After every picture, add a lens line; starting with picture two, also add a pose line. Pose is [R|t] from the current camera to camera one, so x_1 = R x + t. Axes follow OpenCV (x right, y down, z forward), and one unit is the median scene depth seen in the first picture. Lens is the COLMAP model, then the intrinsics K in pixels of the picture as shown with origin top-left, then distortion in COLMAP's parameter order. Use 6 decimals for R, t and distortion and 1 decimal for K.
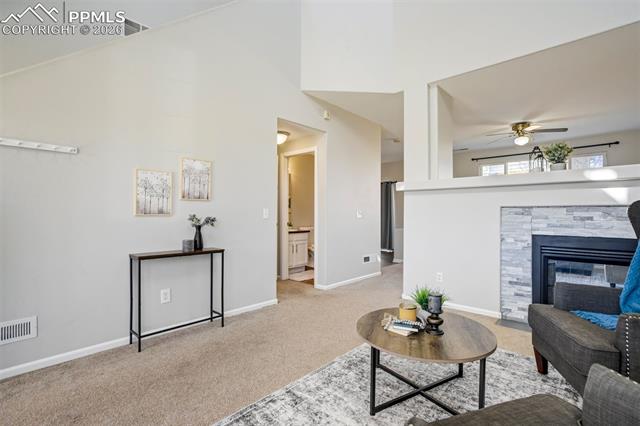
lens RADIAL K [[311.7, 0, 343.6], [0, 311.7, 211.7], [0, 0, 1]] dist [-0.018943, 0.000117]
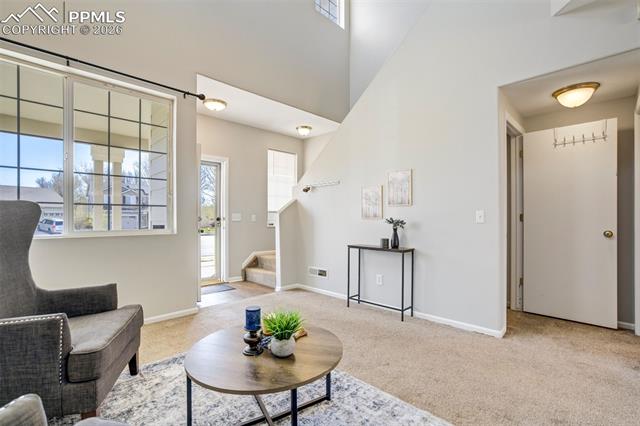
lens RADIAL K [[300.3, 0, 313.3], [0, 300.3, 219.2], [0, 0, 1]] dist [-0.001742, 0.000048]
pose [[-0.092872, -0.003334, -0.995672, 0.679568], [0.006927, 0.999968, -0.003995, 0.016642], [0.995654, -0.007268, -0.092846, 0.783626]]
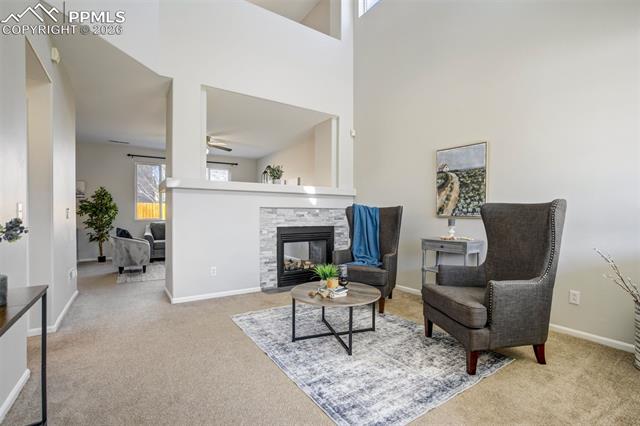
lens RADIAL K [[294.5, 0, 328.3], [0, 294.5, 216.0], [0, 0, 1]] dist [-0.001870, 0.000200]
pose [[0.241223, -0.009028, 0.970428, -0.718125], [-0.008181, 0.999902, 0.011336, 0.004795], [-0.970435, -0.010673, 0.241125, 0.457677]]
